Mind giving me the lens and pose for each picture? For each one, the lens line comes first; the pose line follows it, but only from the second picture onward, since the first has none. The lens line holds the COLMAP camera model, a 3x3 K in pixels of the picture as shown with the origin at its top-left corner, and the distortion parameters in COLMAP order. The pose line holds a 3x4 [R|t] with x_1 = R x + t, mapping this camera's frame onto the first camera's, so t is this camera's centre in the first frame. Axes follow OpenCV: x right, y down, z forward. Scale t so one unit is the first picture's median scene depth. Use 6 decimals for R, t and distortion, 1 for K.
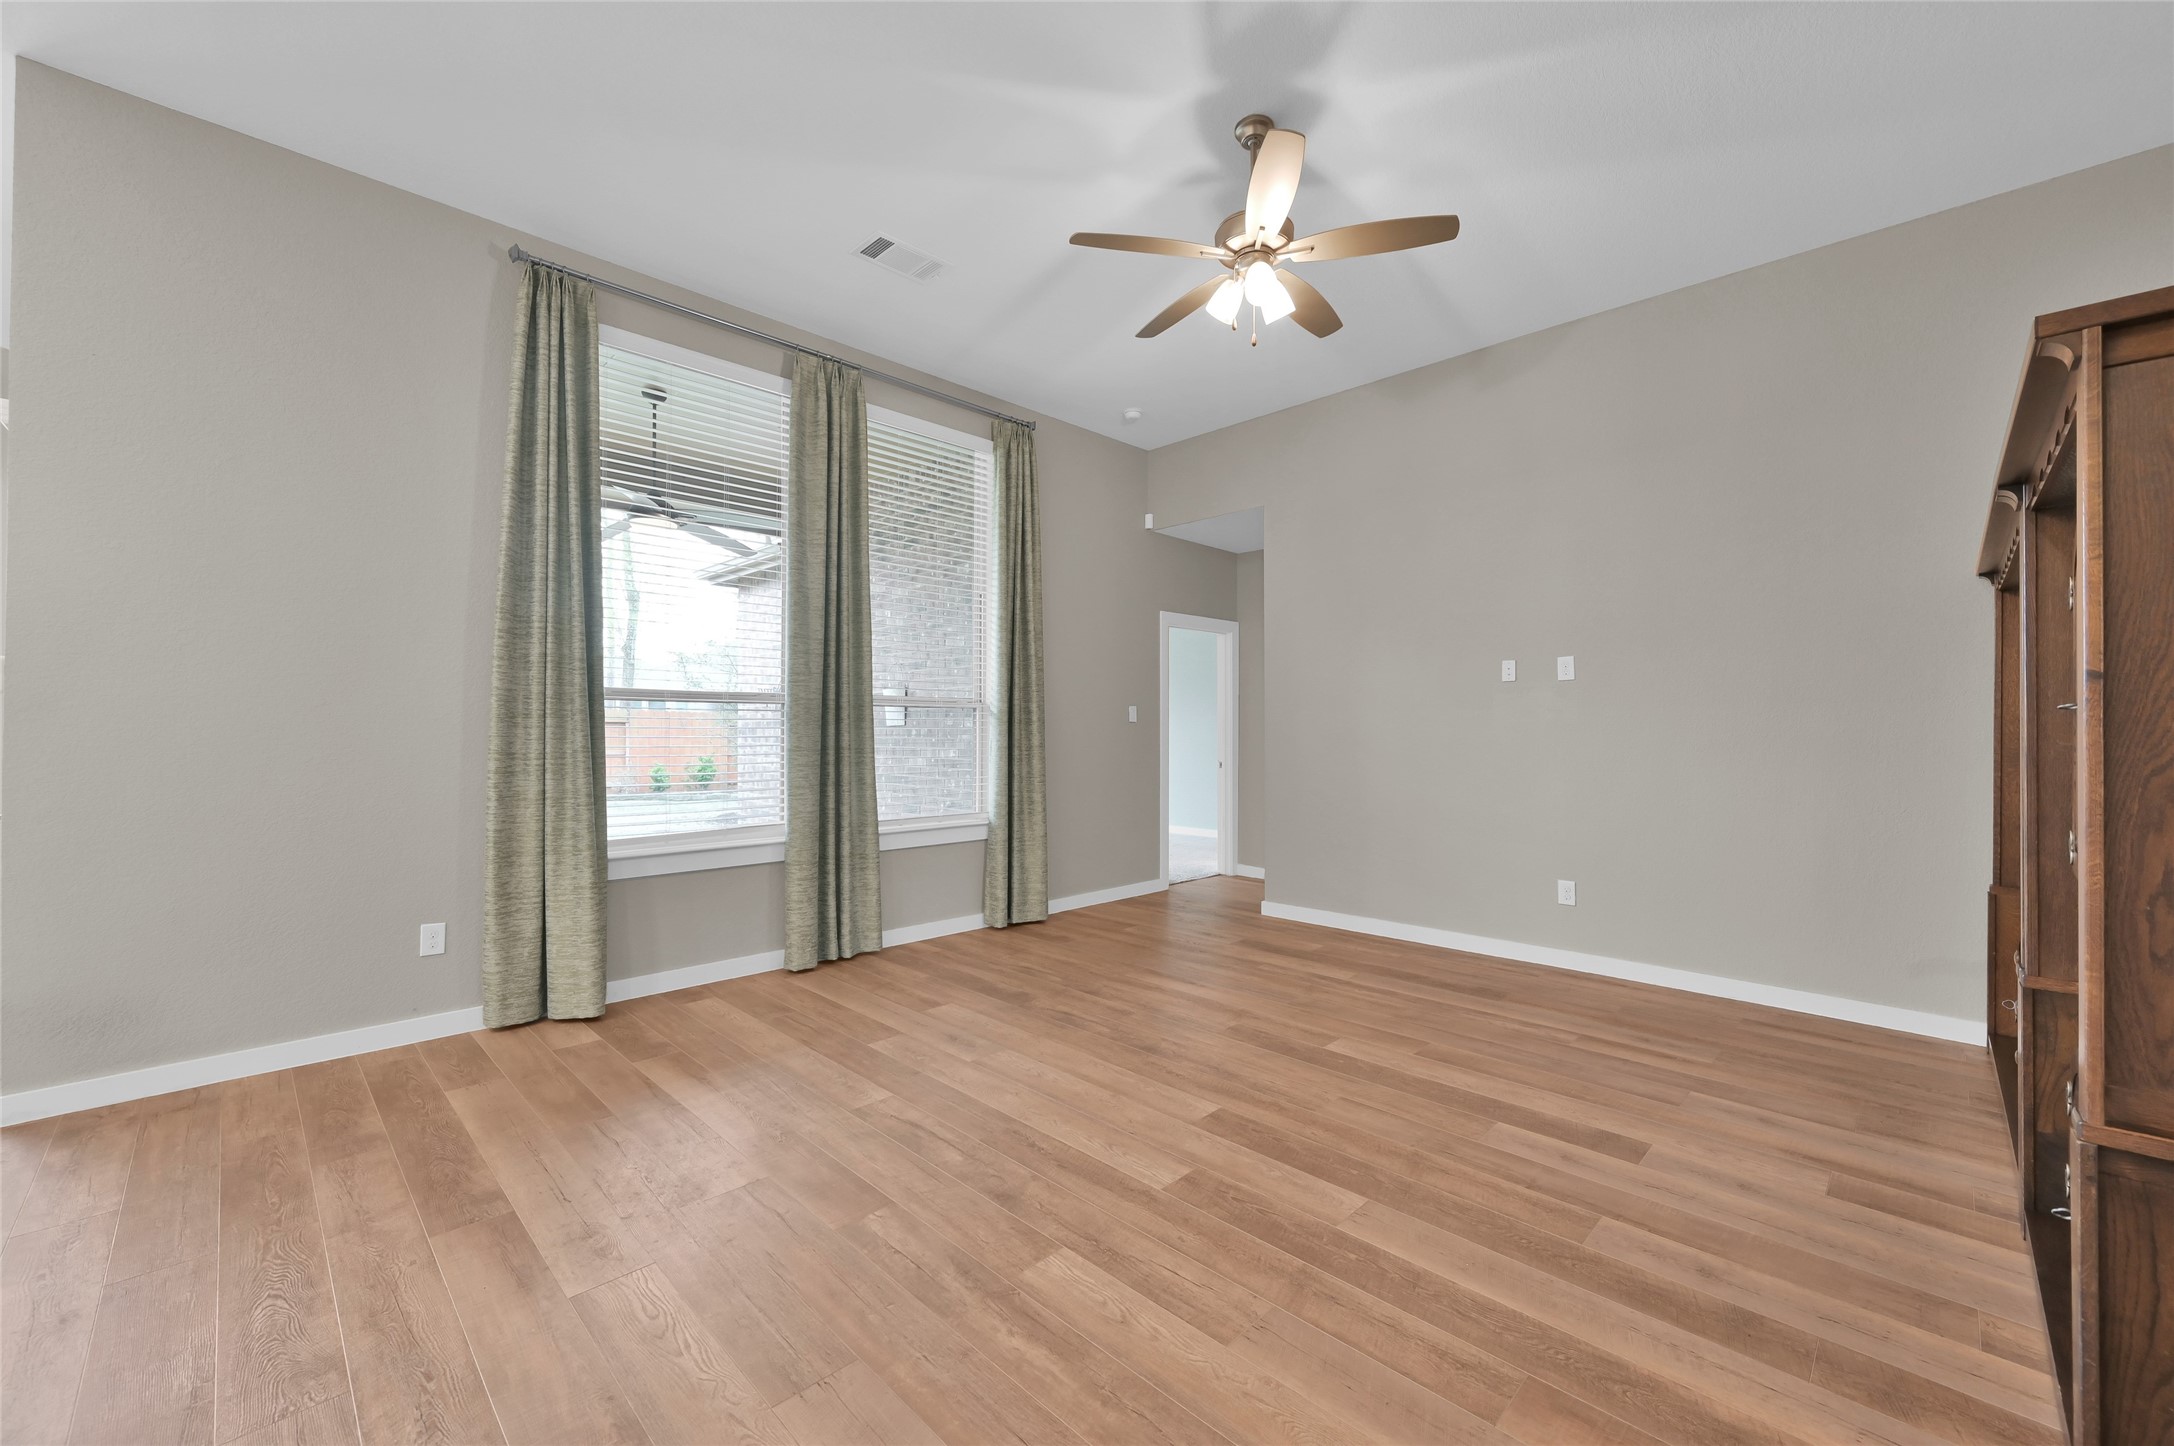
lens RADIAL K [[856.0, 0, 1087.0], [0, 856.0, 723.0], [0, 0, 1]] dist [-0.001902, -0.000055]
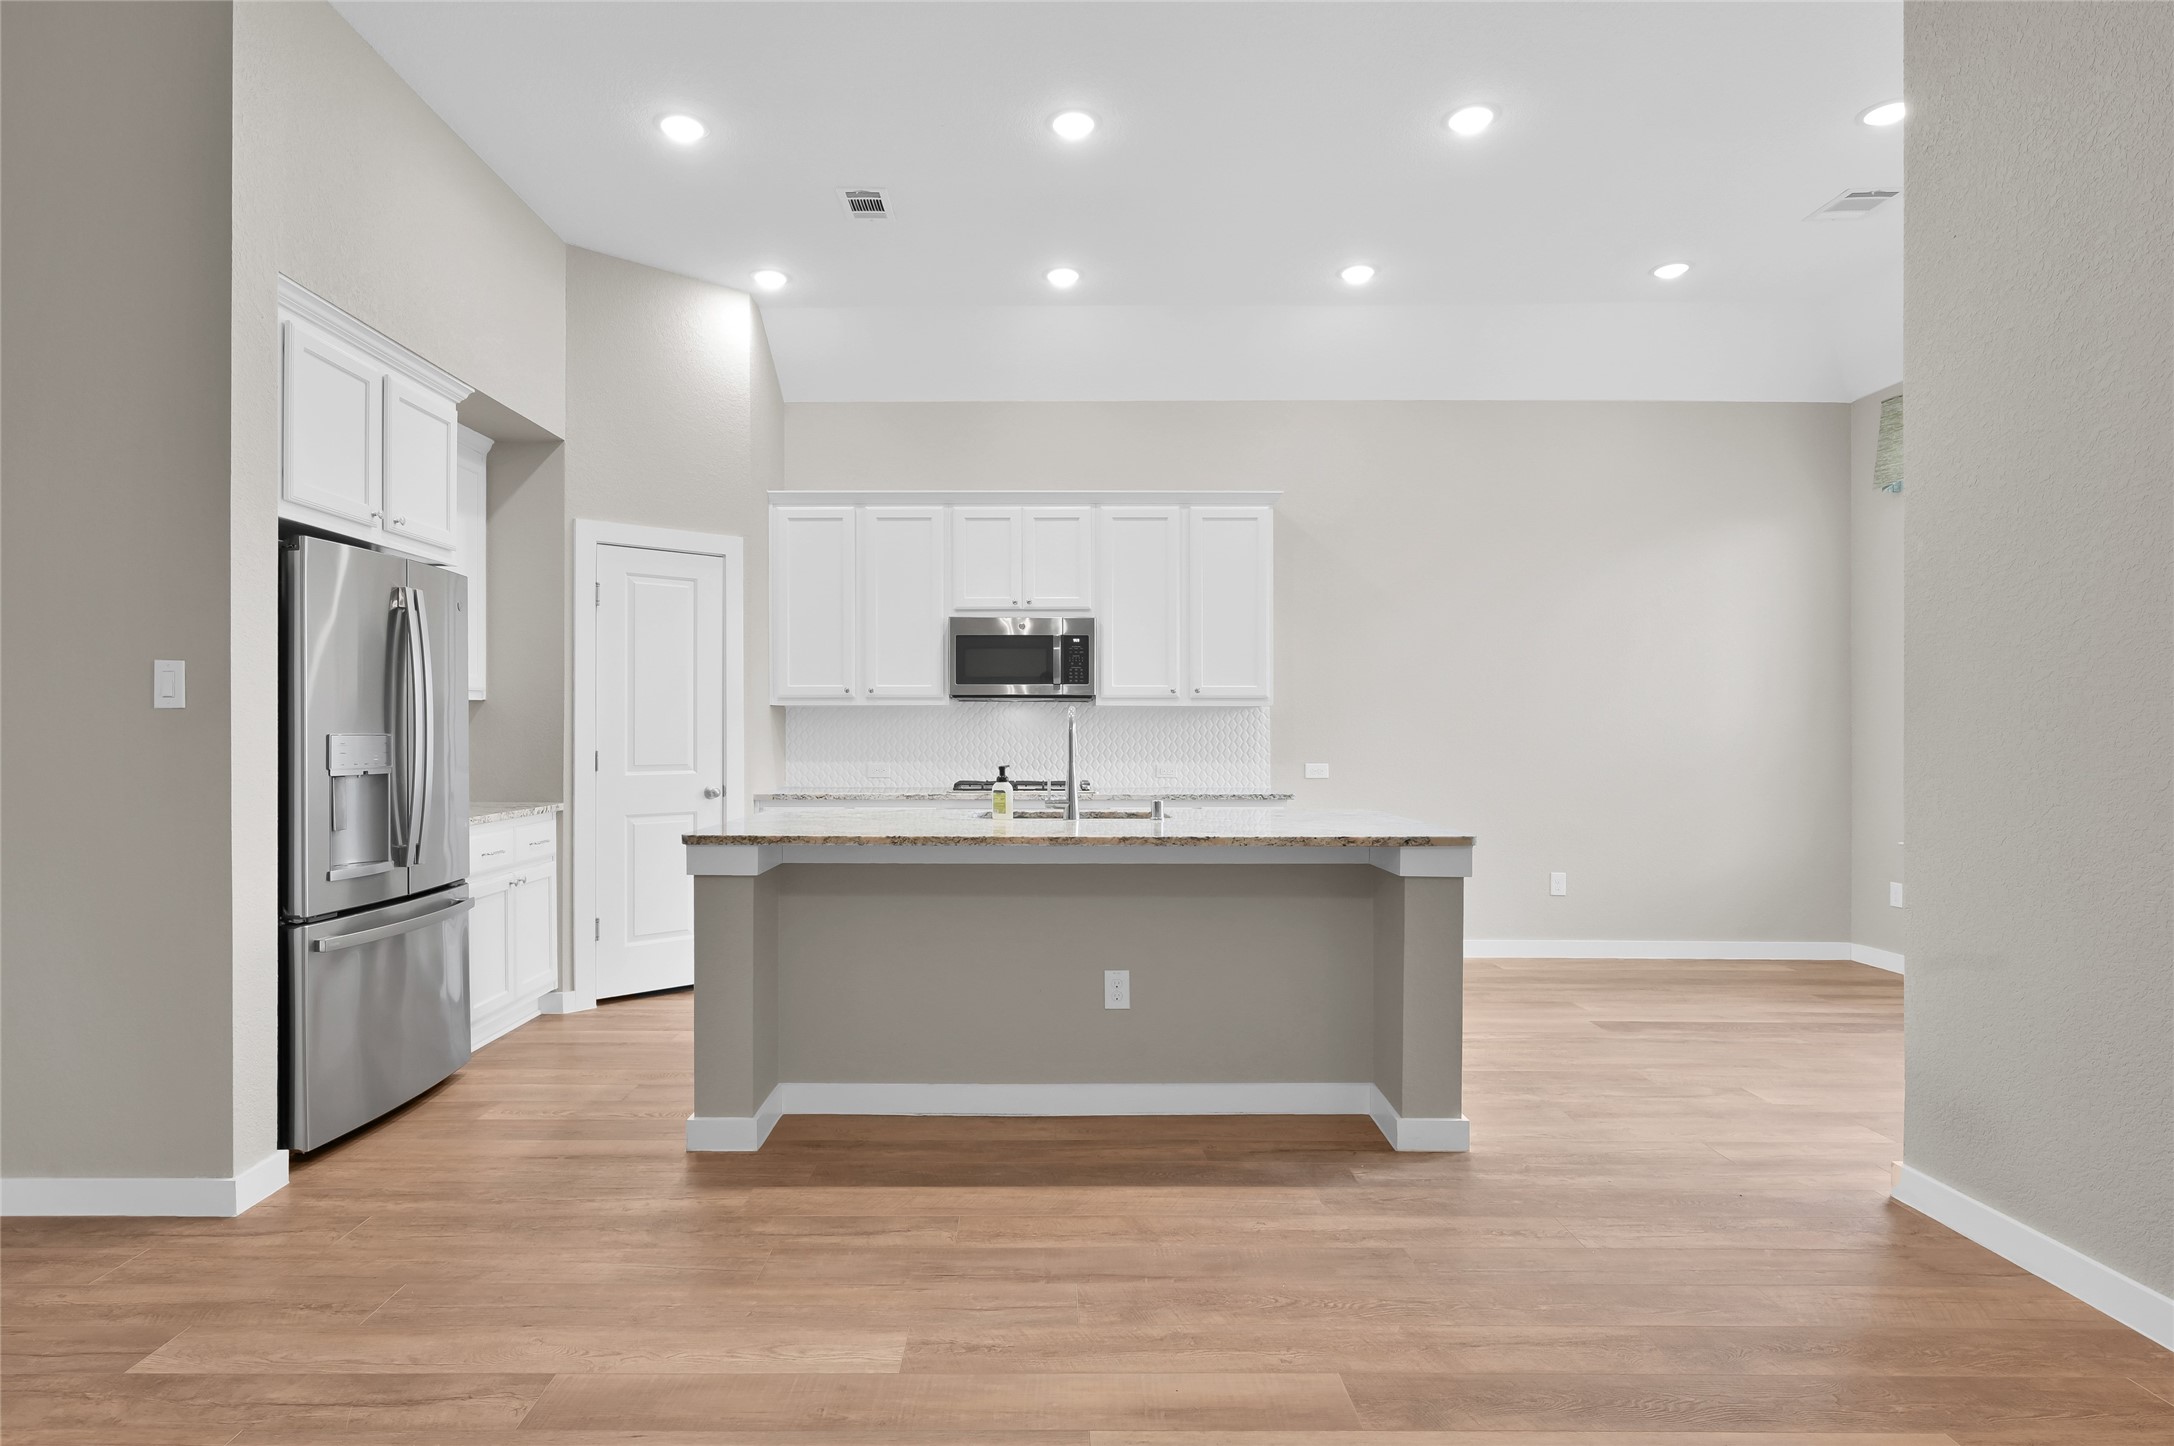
lens RADIAL K [[1154.7, 0, 1035.2], [0, 1154.7, 728.1], [0, 0, 1]] dist [-0.000969, -0.000157]
pose [[-0.716485, -0.003512, -0.697594, 0.093160], [0.004240, 0.999947, -0.009389, 0.011337], [0.697590, -0.009685, -0.716432, 0.882869]]
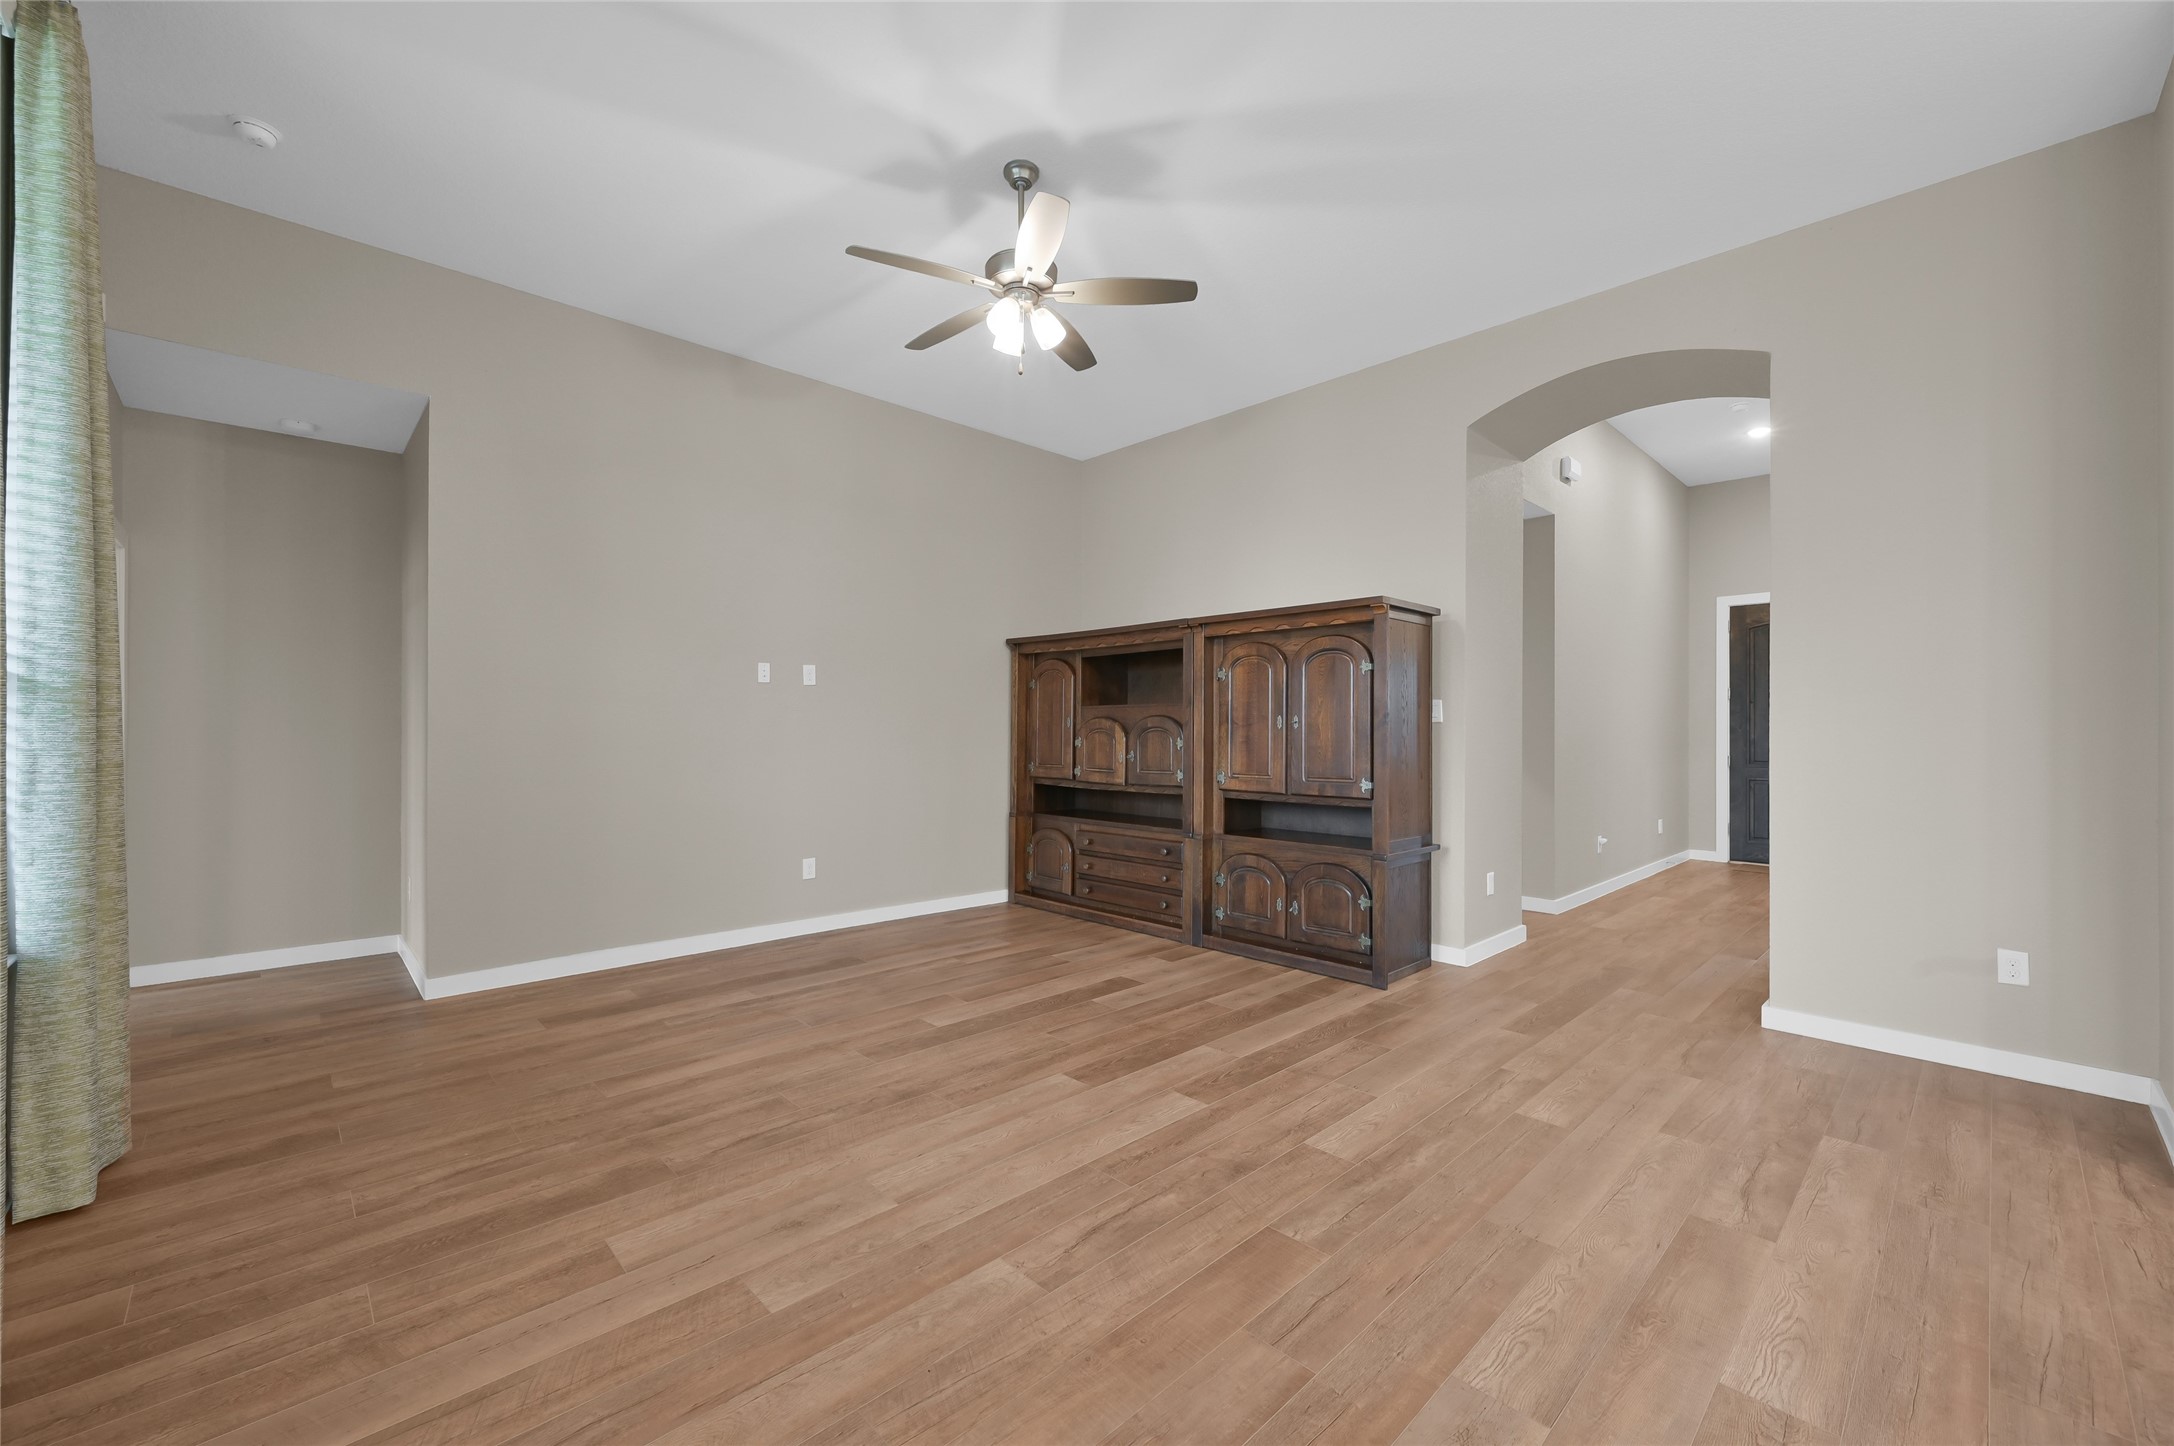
lens RADIAL K [[865.4, 0, 1087.0], [0, 865.4, 723.0], [0, 0, 1]] dist [-0.000944, -0.000030]
pose [[0.025251, 0.003998, 0.999673, -0.732723], [-0.010672, 0.999936, -0.003729, 0.001798], [-0.999624, -0.010574, 0.025292, 0.722799]]
